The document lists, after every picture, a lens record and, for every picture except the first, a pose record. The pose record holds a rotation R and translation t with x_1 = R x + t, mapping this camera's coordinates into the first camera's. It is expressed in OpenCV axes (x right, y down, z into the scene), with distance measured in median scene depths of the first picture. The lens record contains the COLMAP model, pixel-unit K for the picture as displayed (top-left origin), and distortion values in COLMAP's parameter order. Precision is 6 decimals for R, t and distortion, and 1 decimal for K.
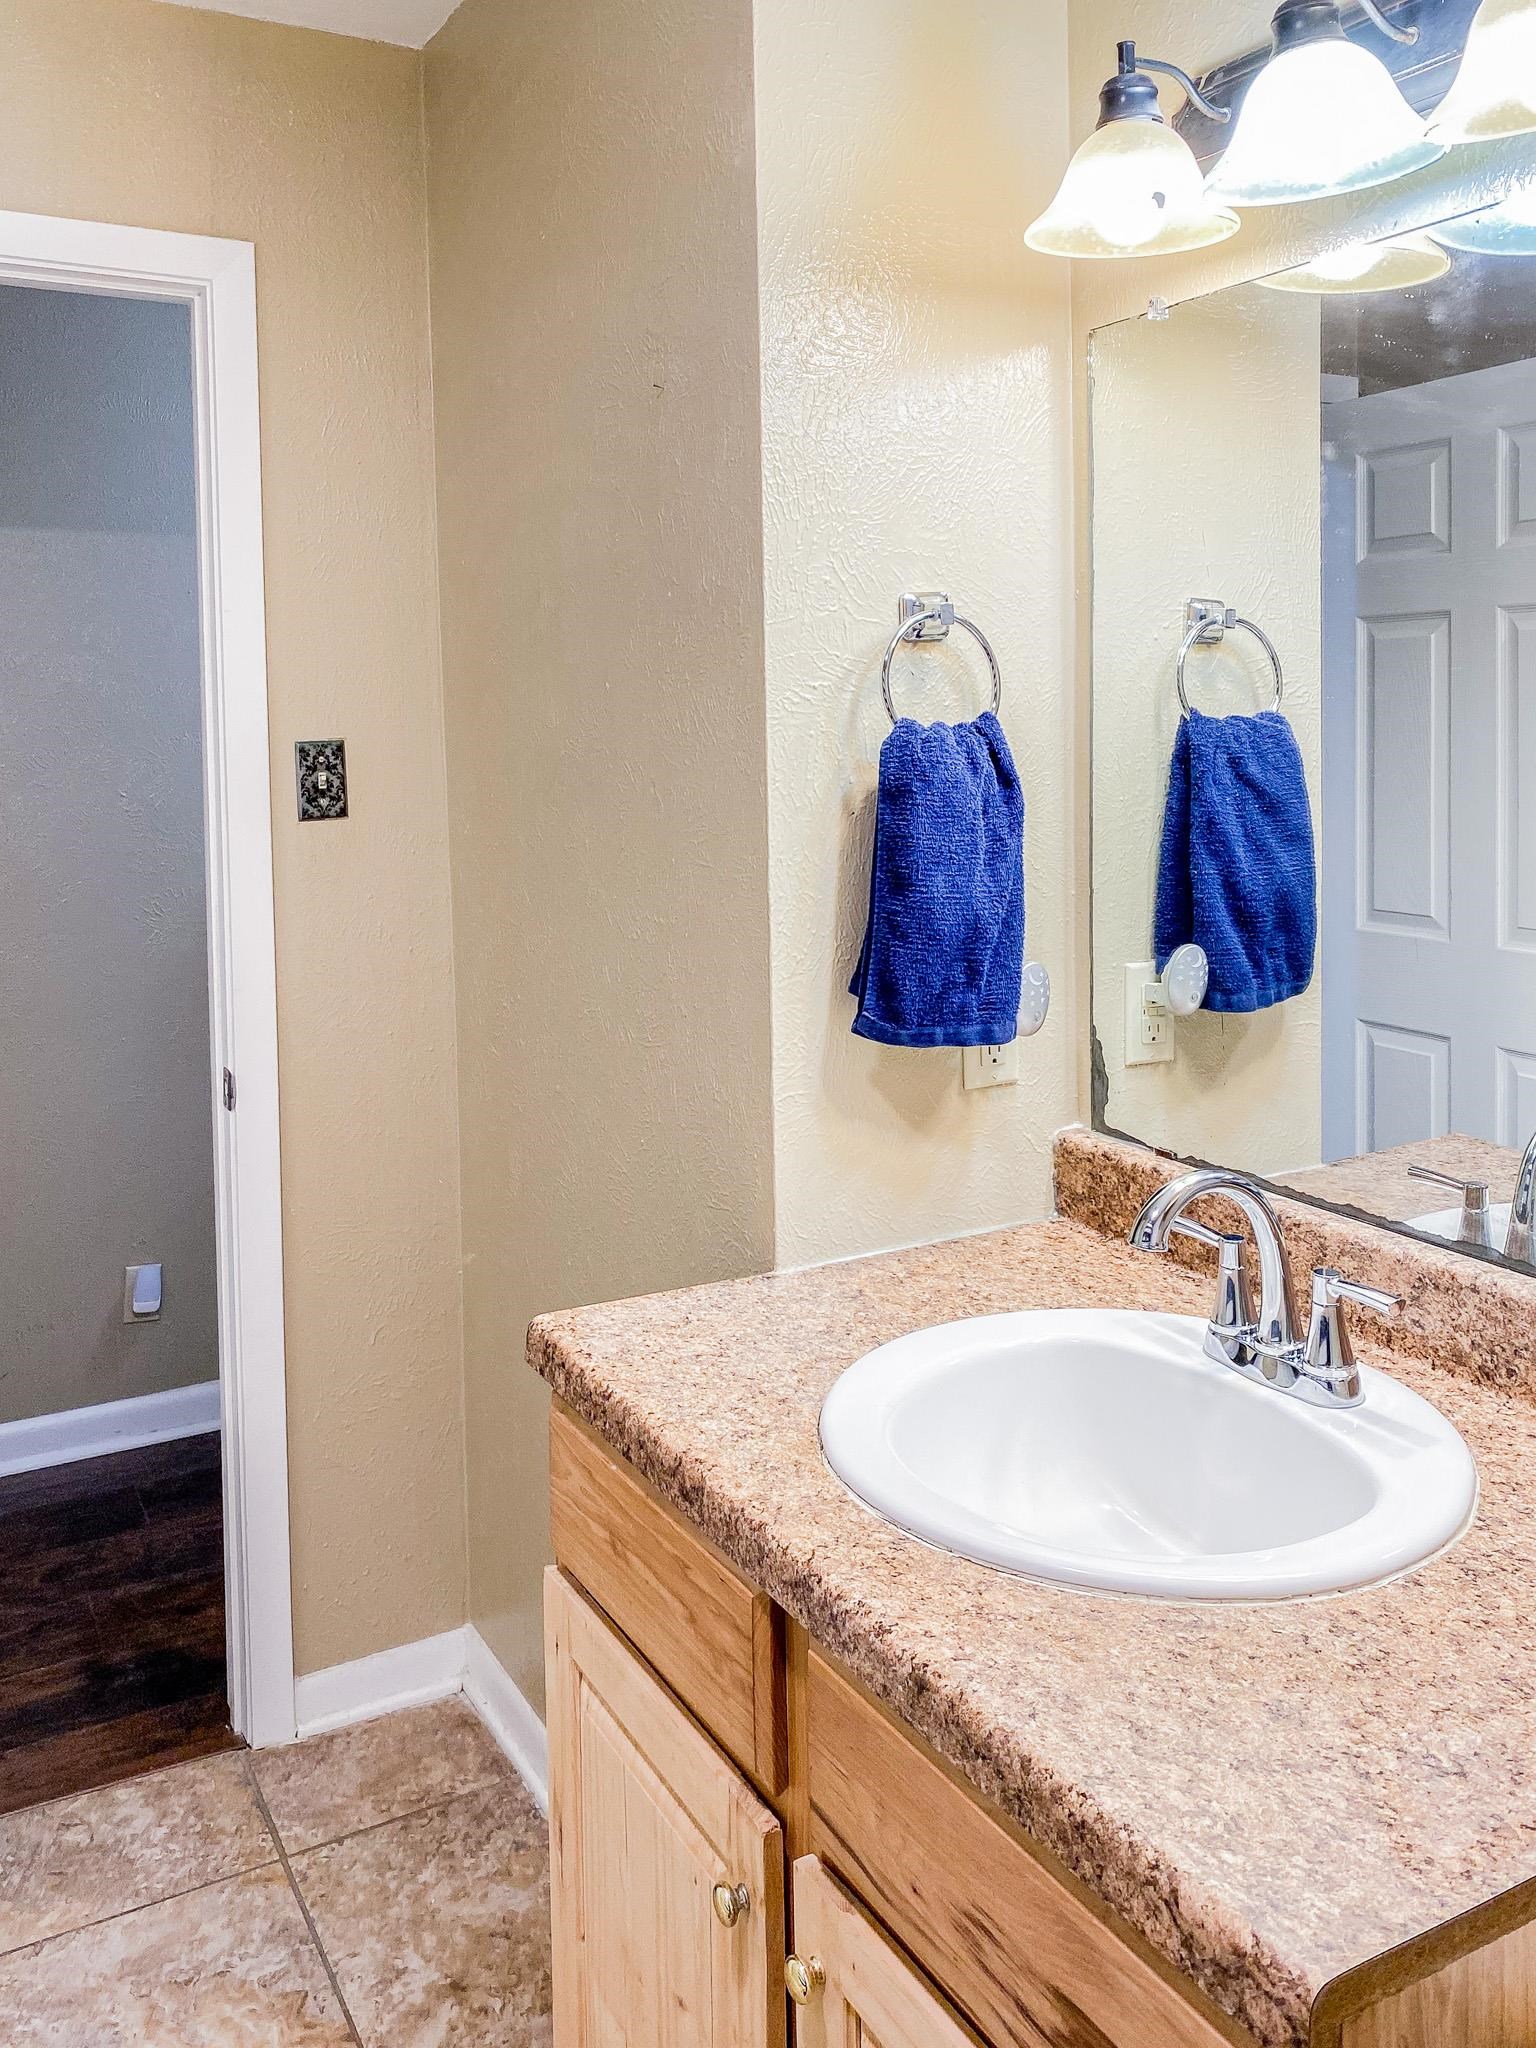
lens RADIAL K [[1633.2, 0, 767.7], [0, 1633.2, 1023.8], [0, 0, 1]] dist [0.007507, 0.007803]
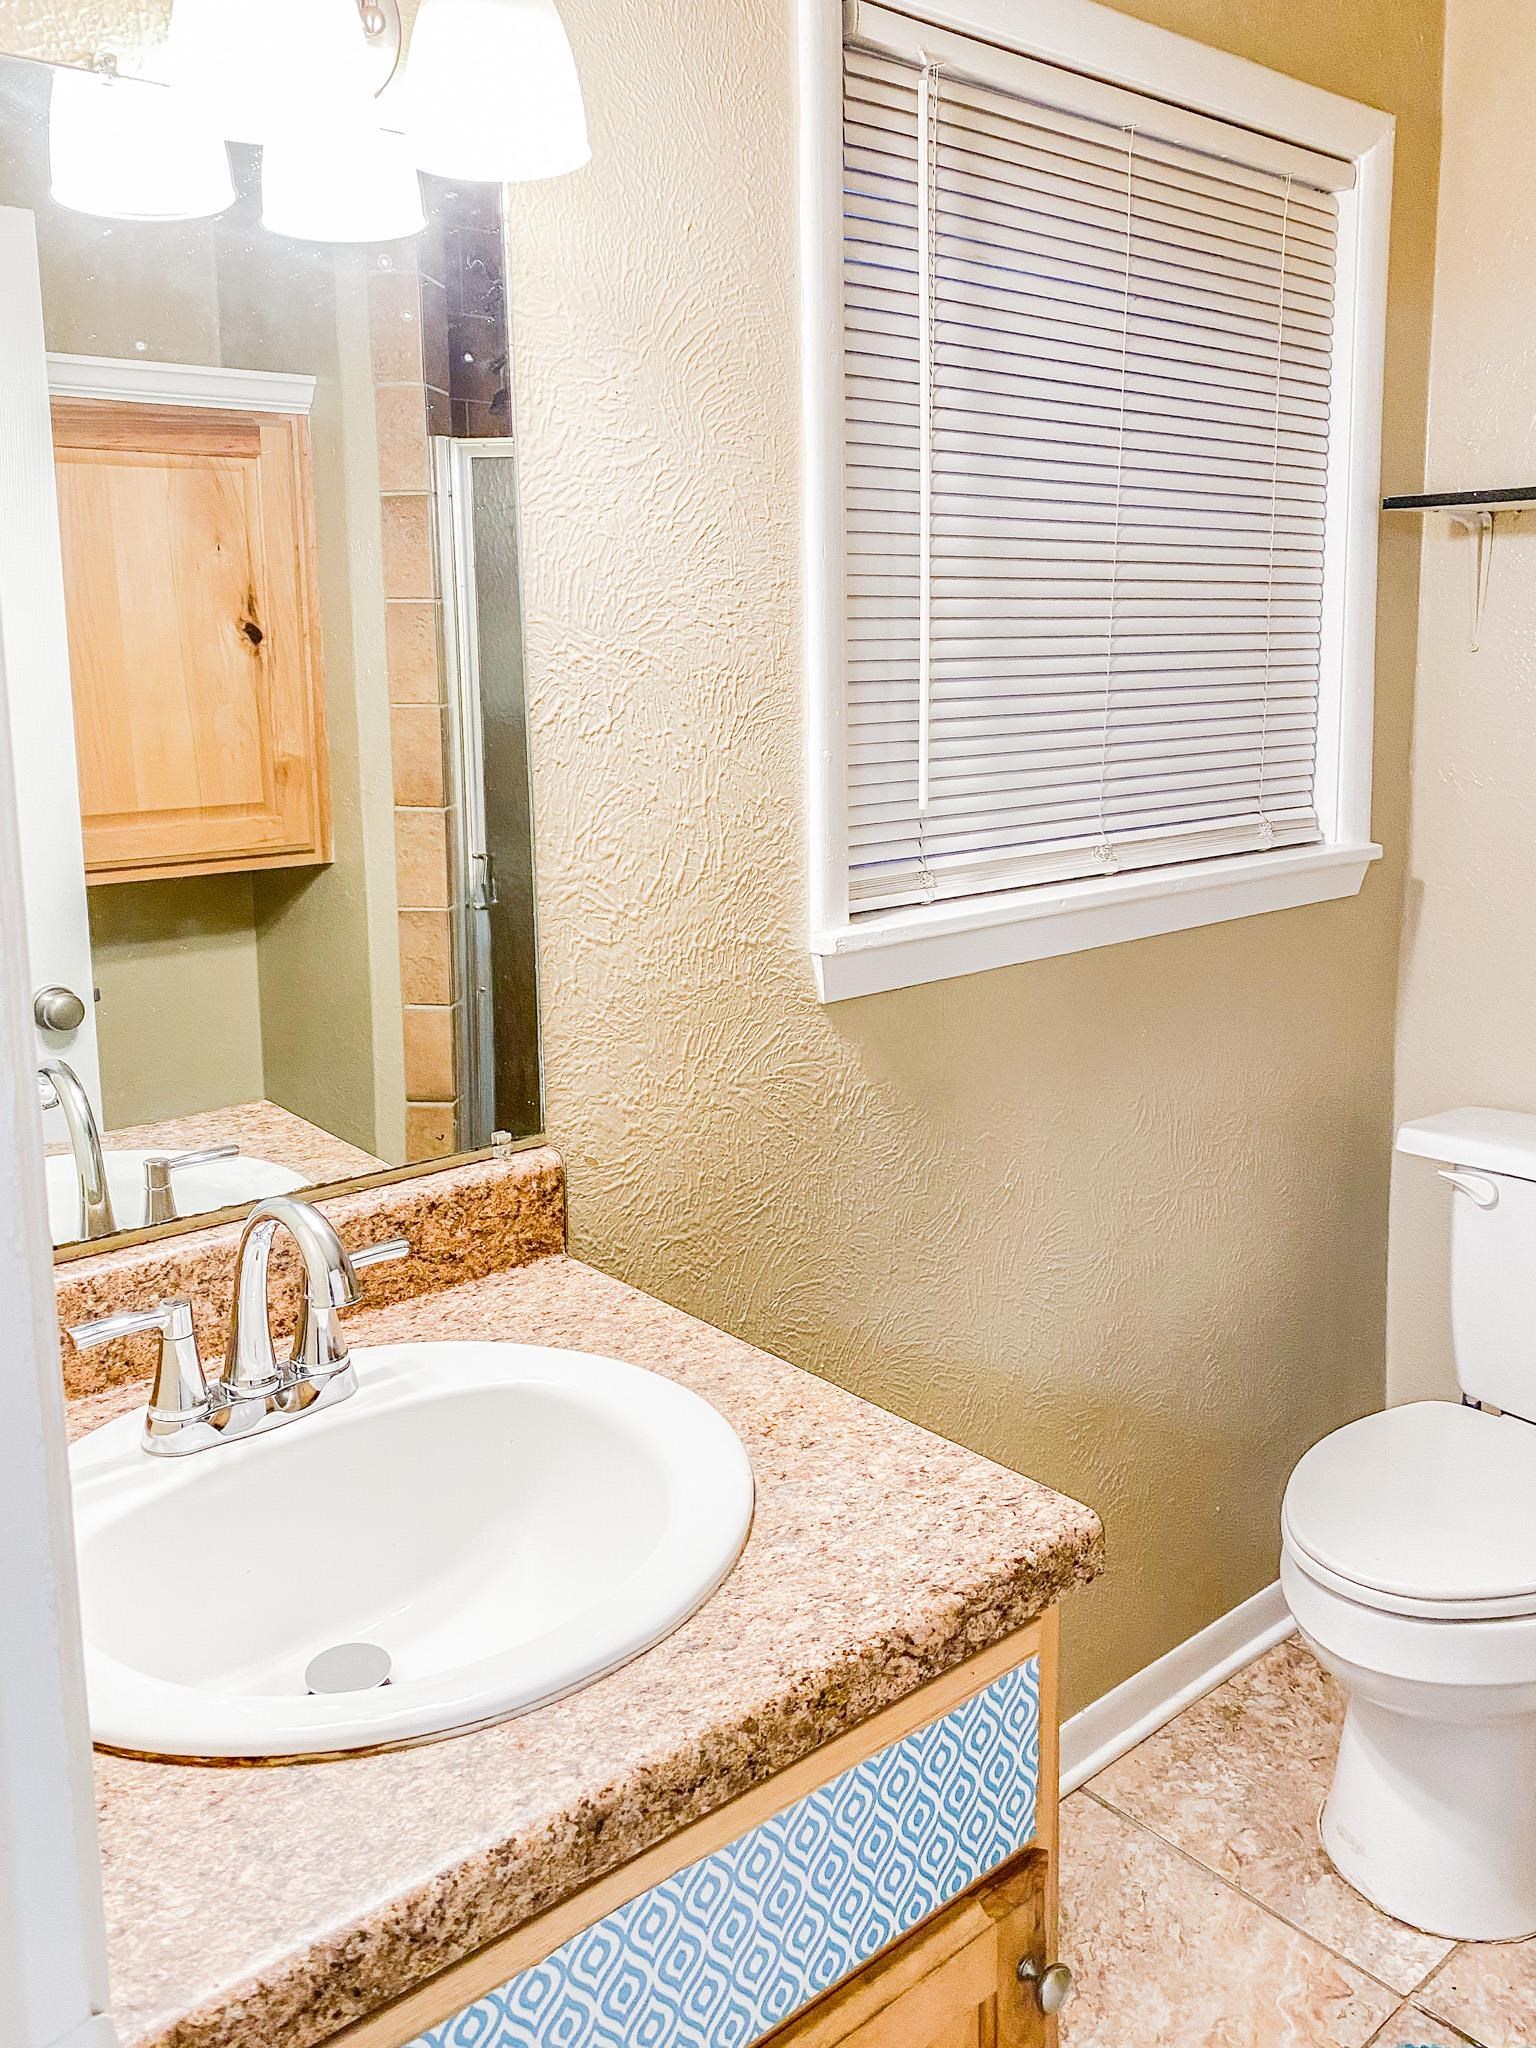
lens RADIAL K [[1633.2, 0, 767.7], [0, 1633.2, 1024.6], [0, 0, 1]] dist [0.007507, 0.007803]
pose [[-0.188103, -0.229223, 0.955026, -0.702542], [0.175103, 0.948978, 0.262260, -0.212652], [-0.966414, 0.216560, -0.138368, 1.045832]]
